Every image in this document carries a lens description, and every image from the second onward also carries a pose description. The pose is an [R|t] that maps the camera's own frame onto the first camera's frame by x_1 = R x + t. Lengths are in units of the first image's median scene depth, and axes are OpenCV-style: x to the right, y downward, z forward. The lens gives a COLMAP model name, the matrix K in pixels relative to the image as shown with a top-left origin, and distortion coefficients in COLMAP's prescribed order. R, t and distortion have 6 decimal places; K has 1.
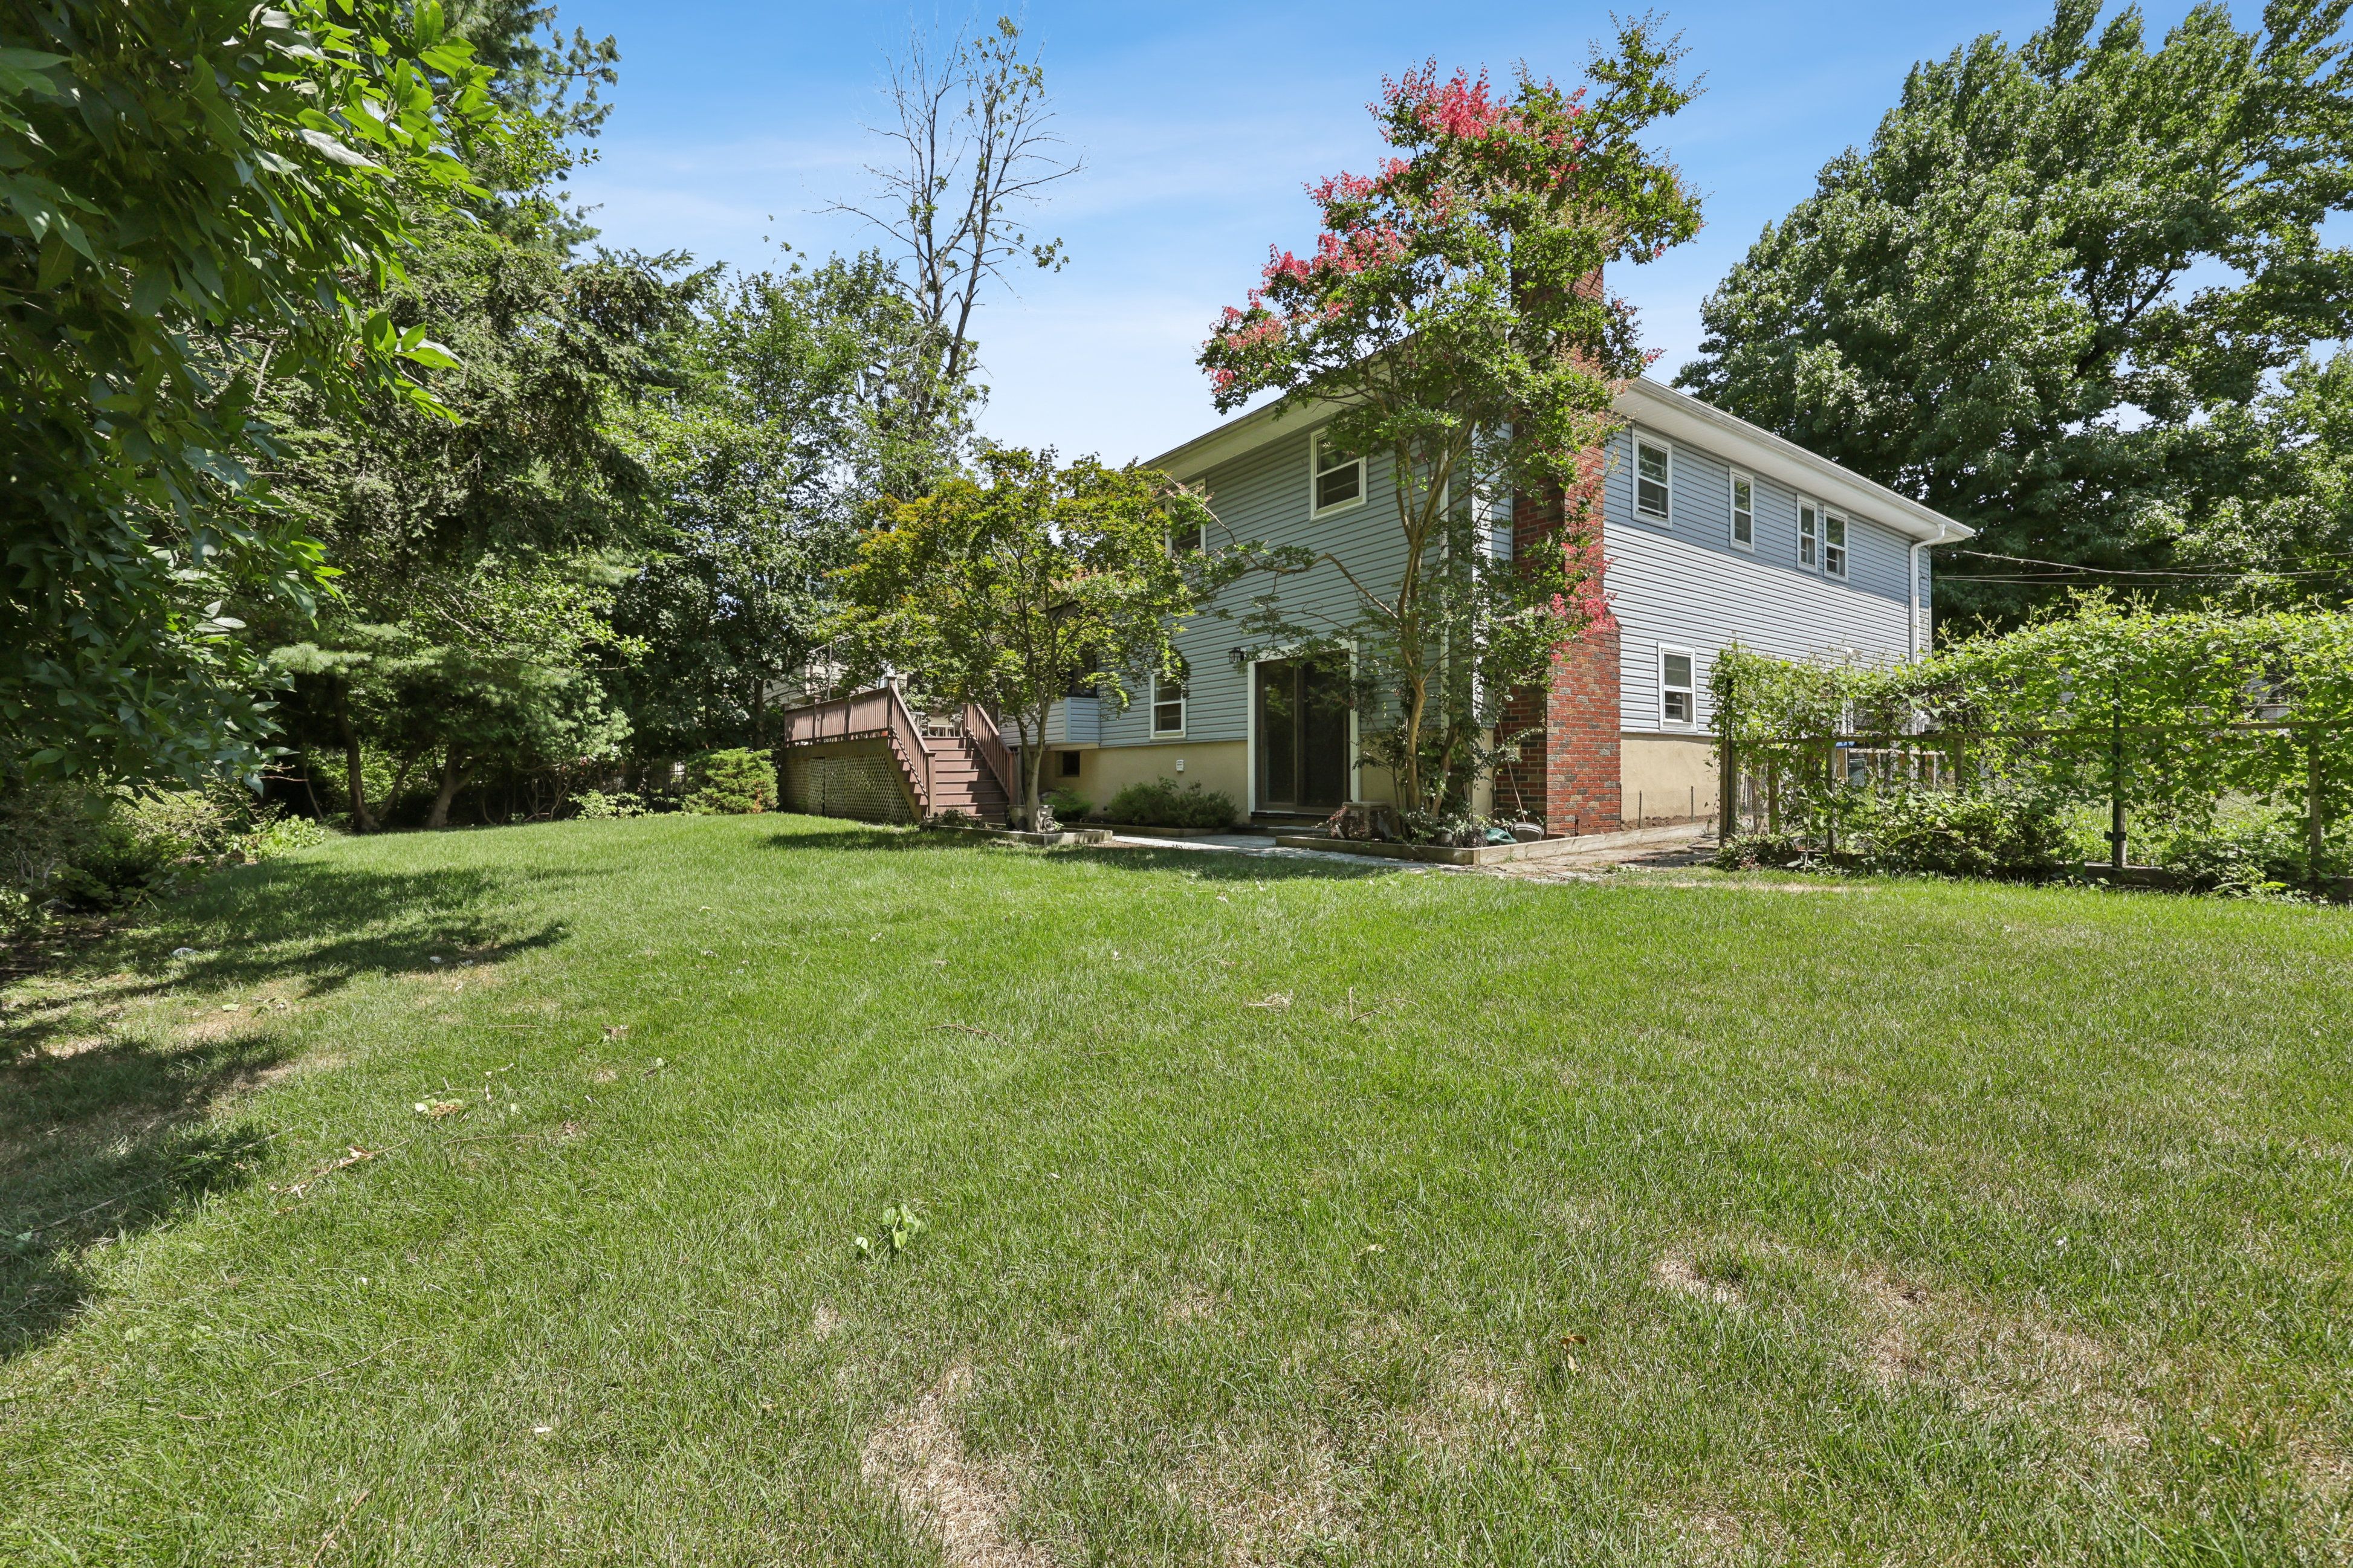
lens RADIAL K [[985.8, 0, 1170.2], [0, 985.8, 780.5], [0, 0, 1]] dist [-0.012212, 0.001148]
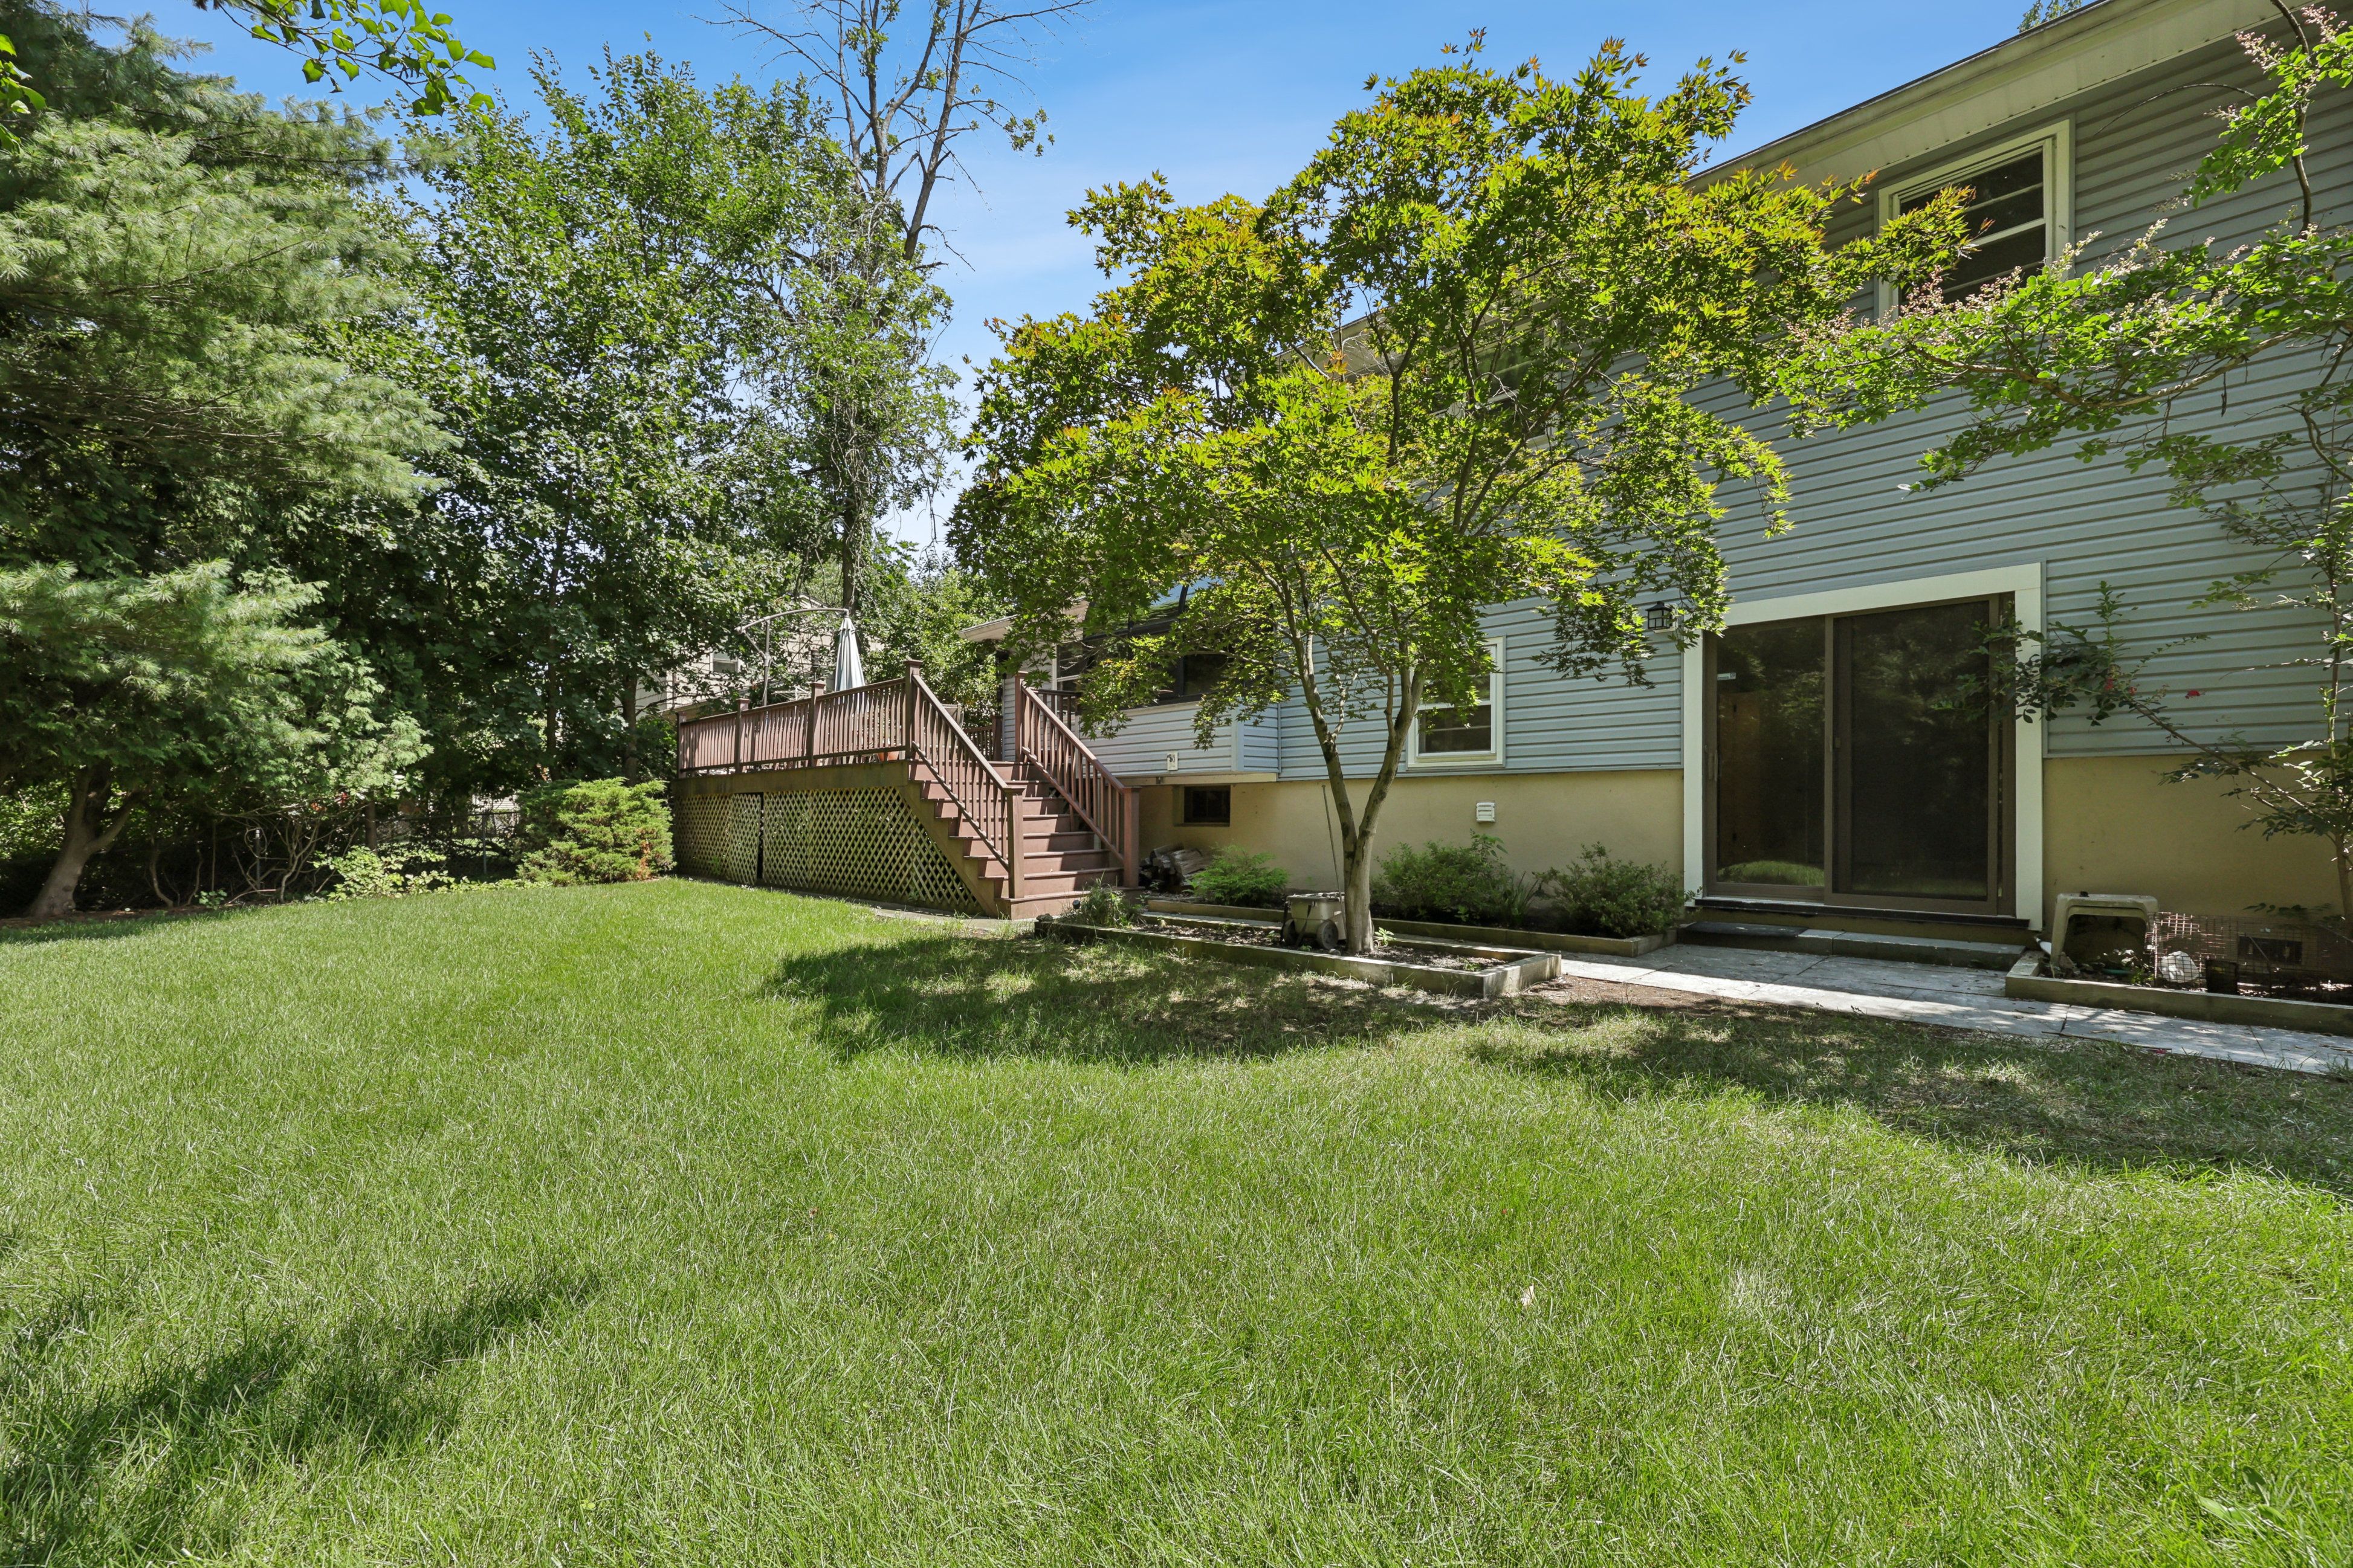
lens RADIAL K [[985.8, 0, 1176.2], [0, 985.8, 815.7], [0, 0, 1]] dist [-0.012212, 0.001148]
pose [[0.987060, -0.002411, 0.160333, -0.183543], [0.001849, 0.999992, 0.003653, -0.010618], [-0.160341, -0.003309, 0.987056, 0.317461]]
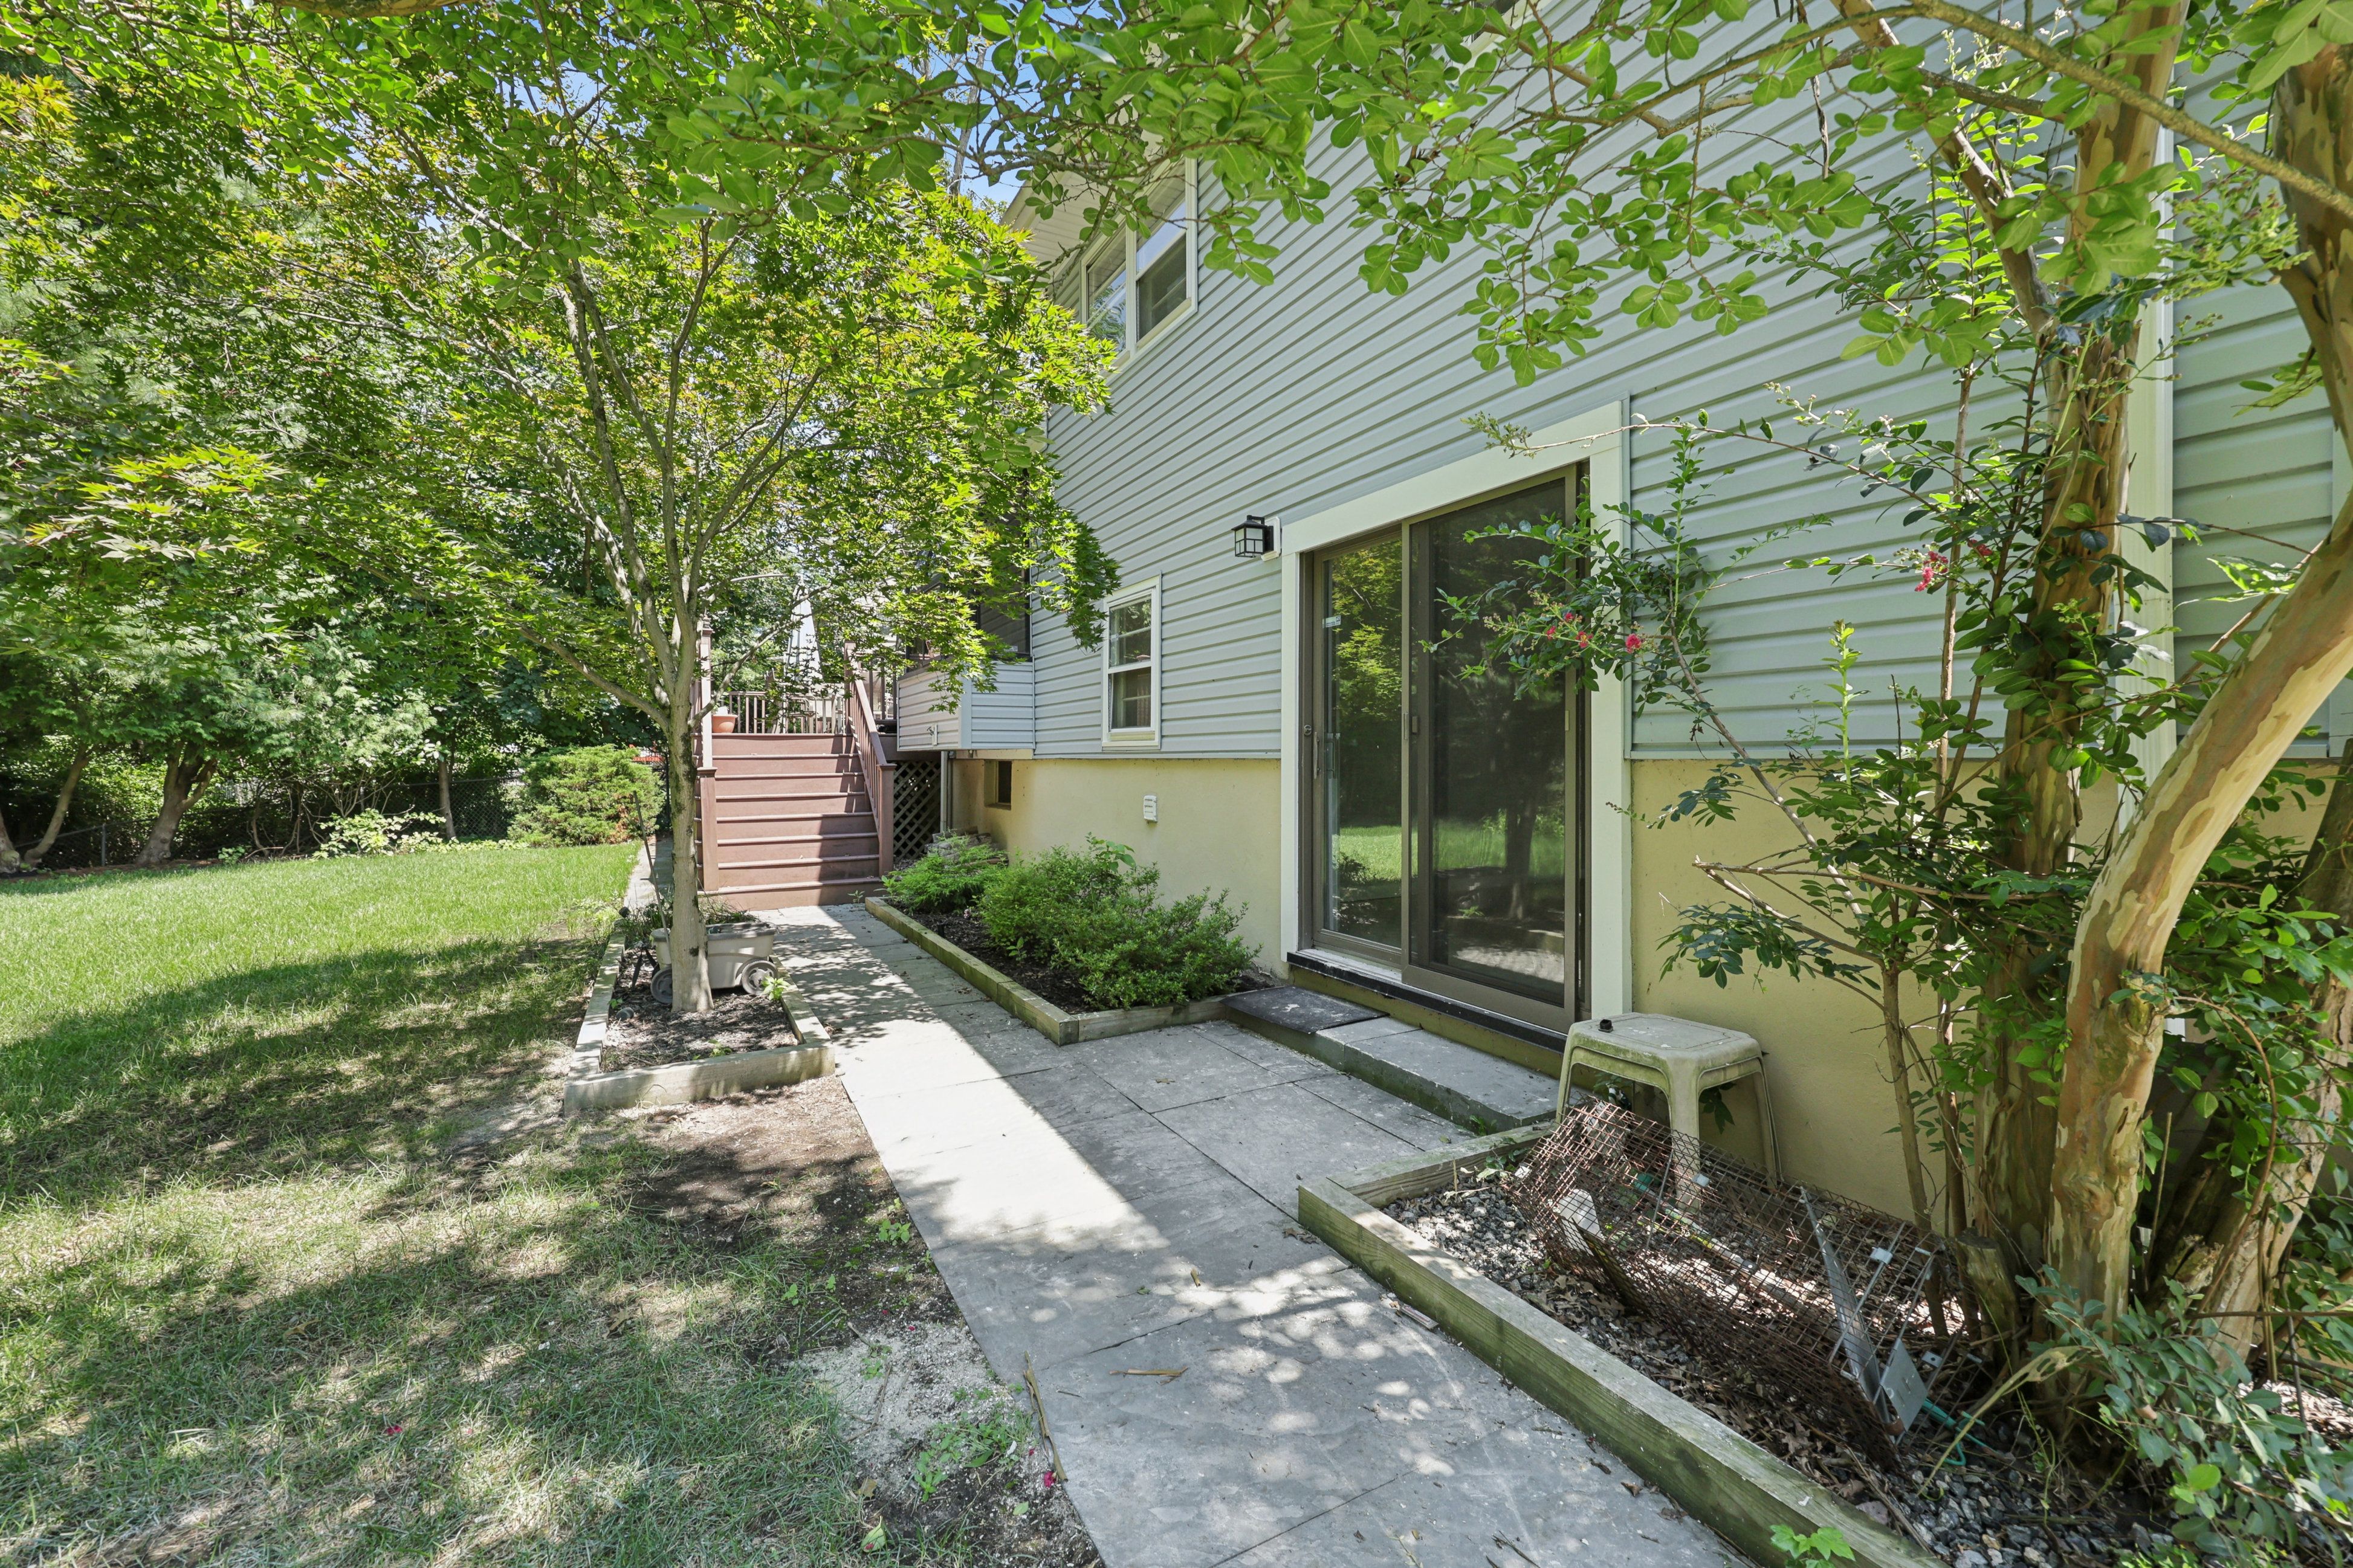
lens RADIAL K [[985.8, 0, 1191.8], [0, 985.8, 765.3], [0, 0, 1]] dist [-0.012212, 0.001148]
pose [[0.991406, 0.002608, -0.130792, 0.059909], [-0.001517, 0.999963, 0.008441, -0.026651], [0.130809, -0.008170, 0.991374, 0.395749]]
